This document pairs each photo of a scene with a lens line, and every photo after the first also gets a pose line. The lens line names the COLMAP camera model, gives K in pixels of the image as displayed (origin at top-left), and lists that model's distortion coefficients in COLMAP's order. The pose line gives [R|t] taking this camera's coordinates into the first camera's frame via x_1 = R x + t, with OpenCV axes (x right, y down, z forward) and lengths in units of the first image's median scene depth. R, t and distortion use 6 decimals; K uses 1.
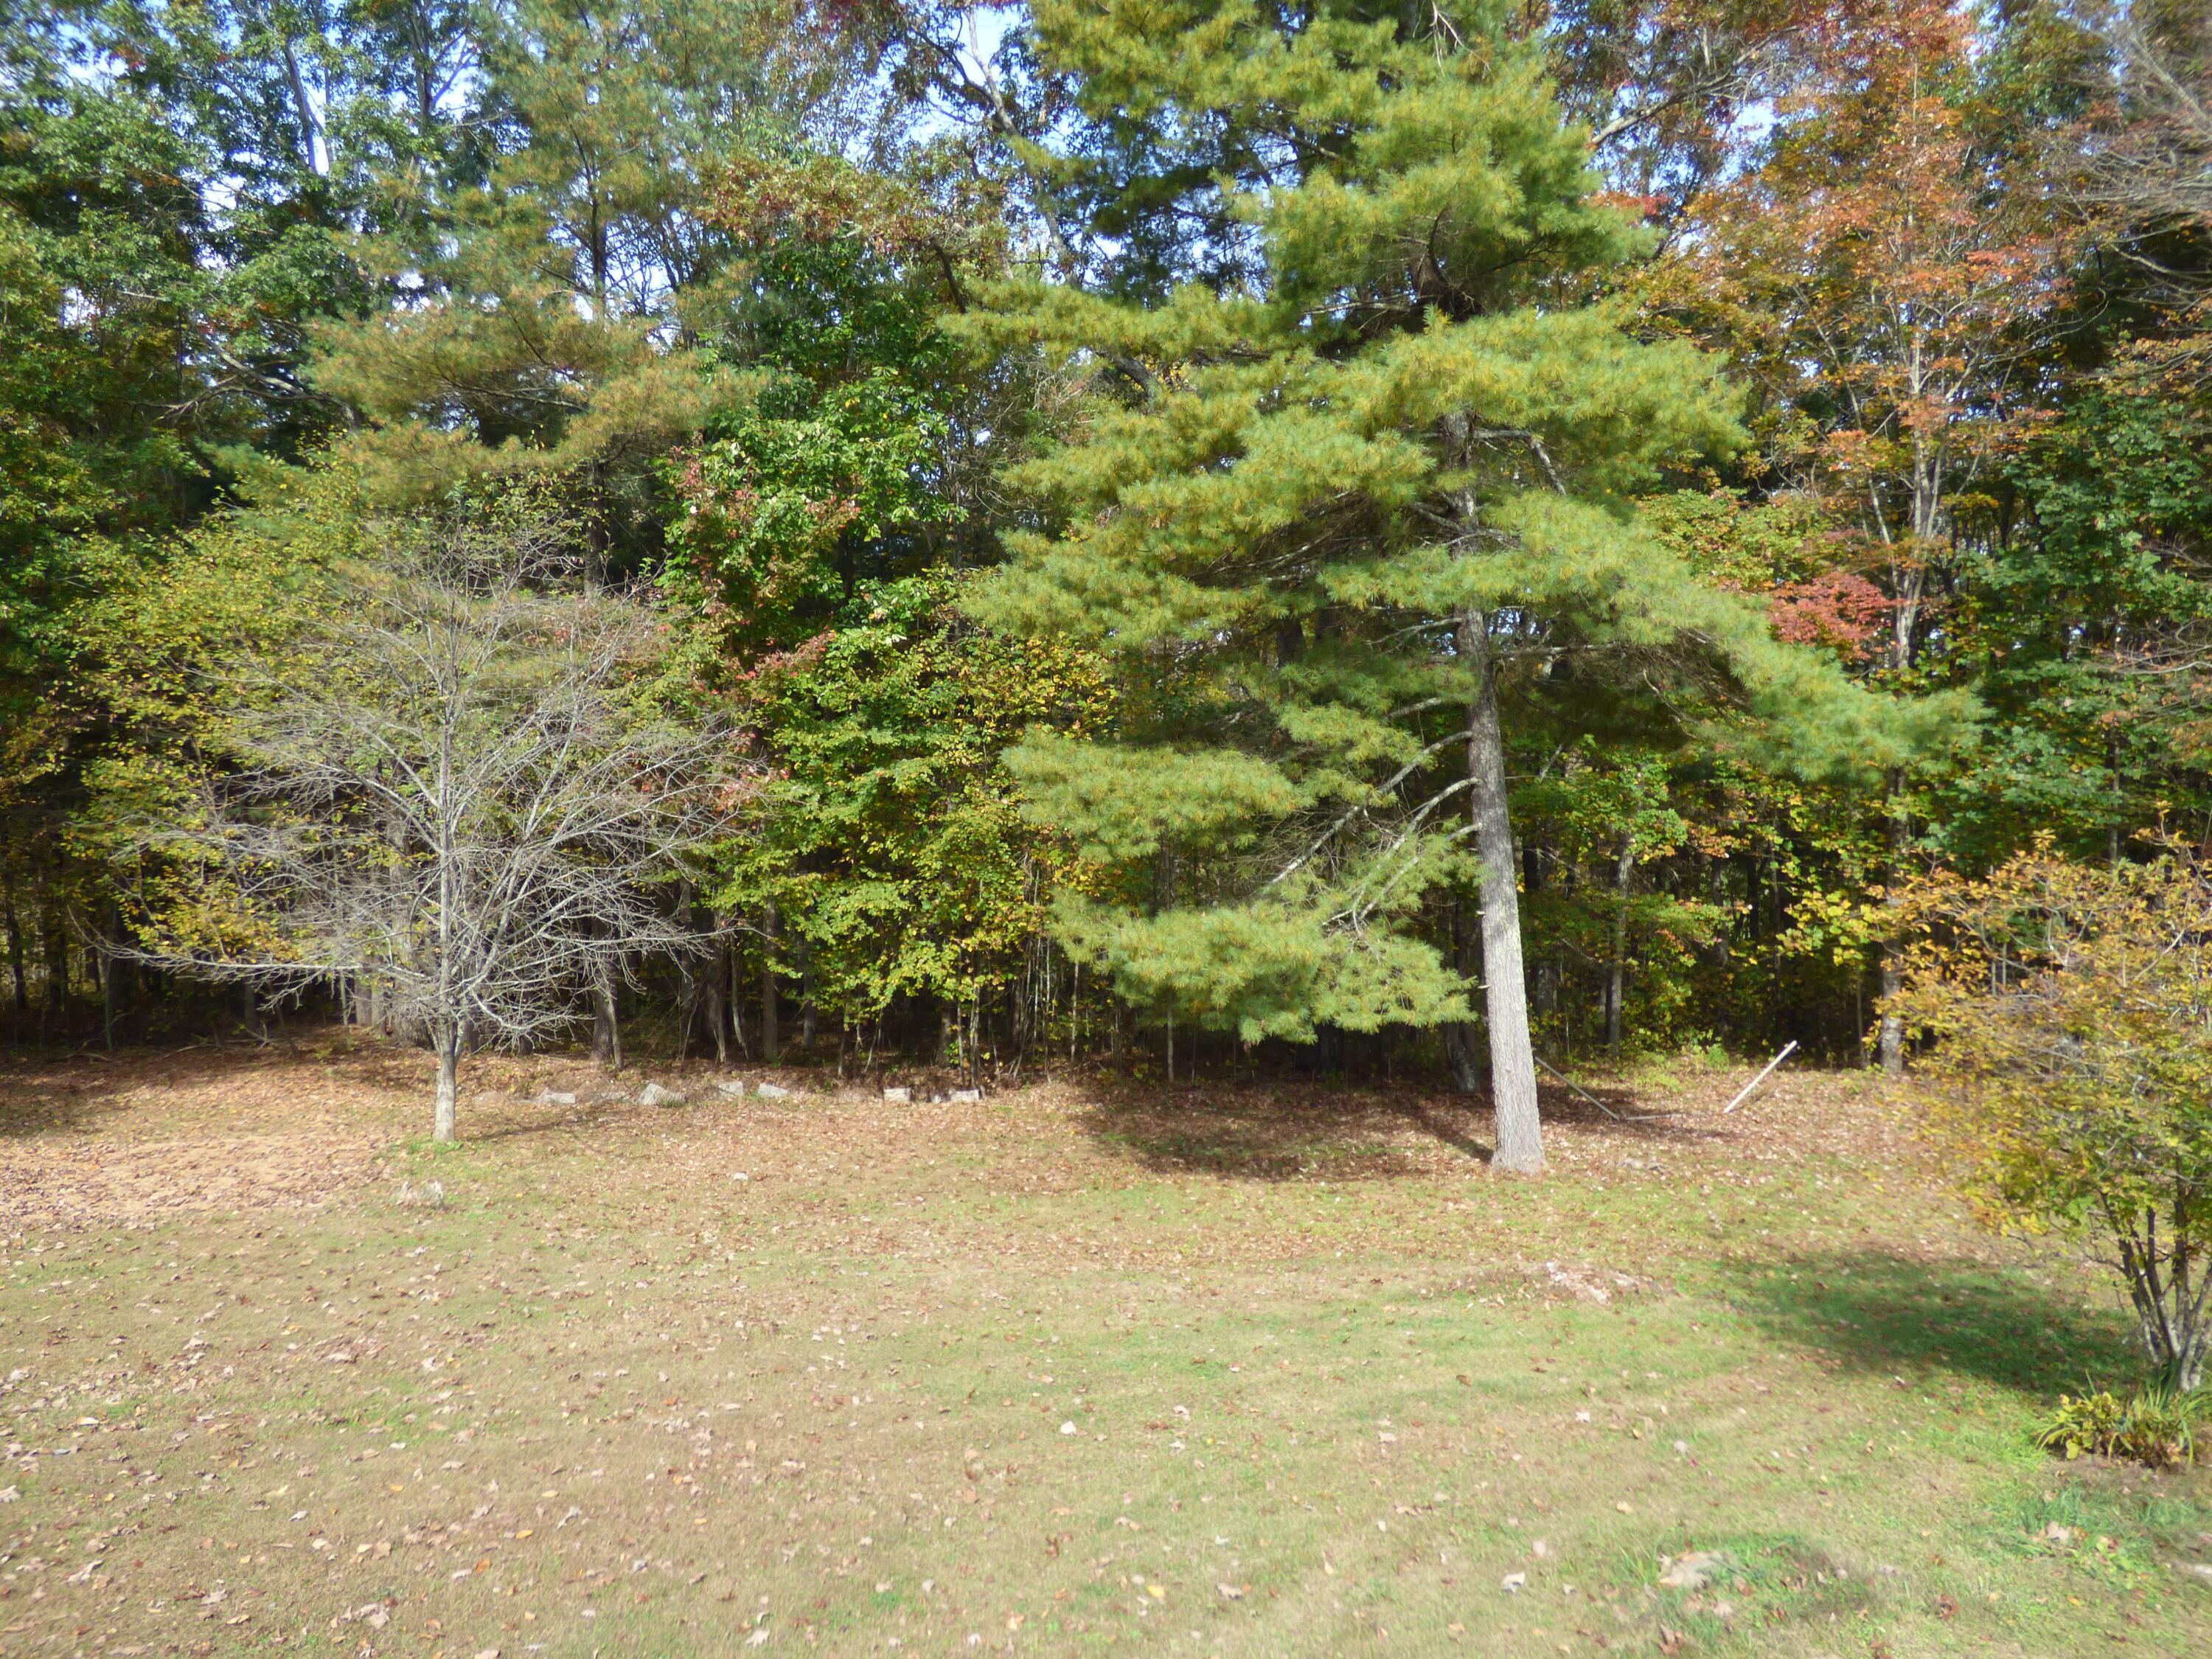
lens RADIAL K [[1553.7, 0, 1090.4], [0, 1553.7, 824.6], [0, 0, 1]] dist [-0.055451, 0.012555]
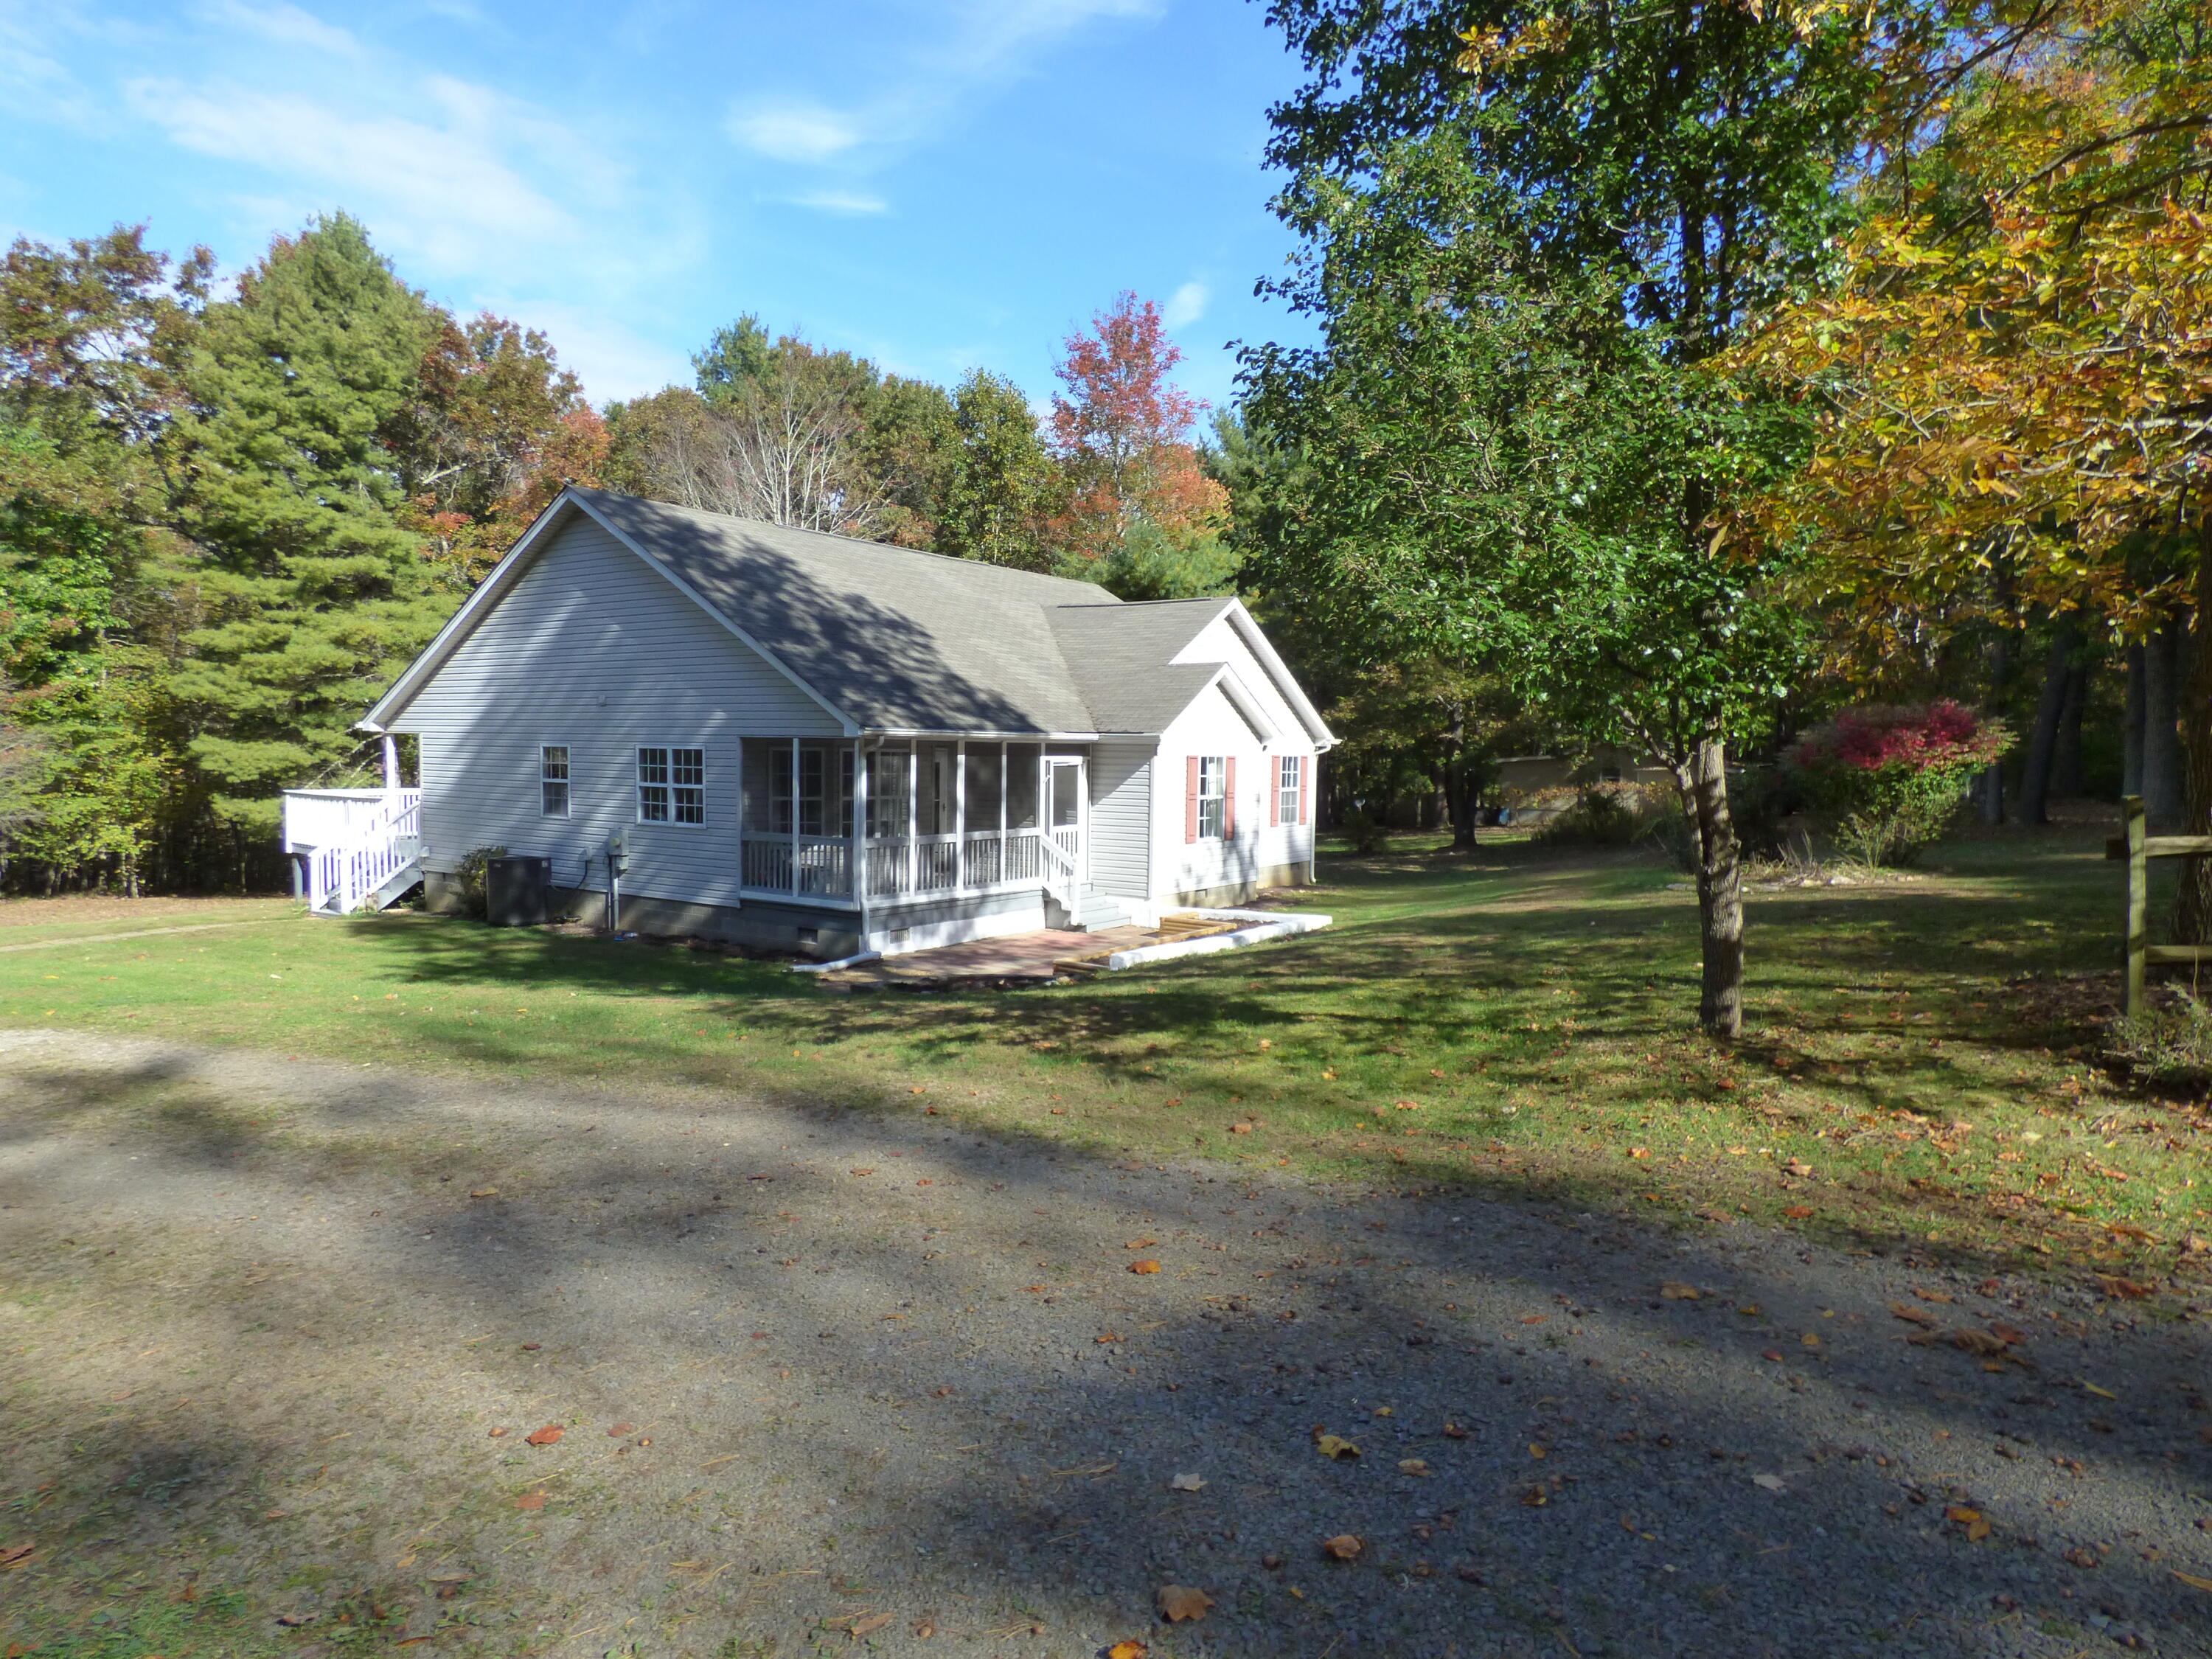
lens RADIAL K [[1365.3, 0, 1093.6], [0, 1365.3, 830.6], [0, 0, 1]] dist [-0.012665, 0.005104]
pose [[0.789115, -0.031790, 0.613423, -0.225079], [0.004871, 0.998952, 0.045504, 0.005402], [-0.614227, -0.032920, 0.788443, -1.546444]]
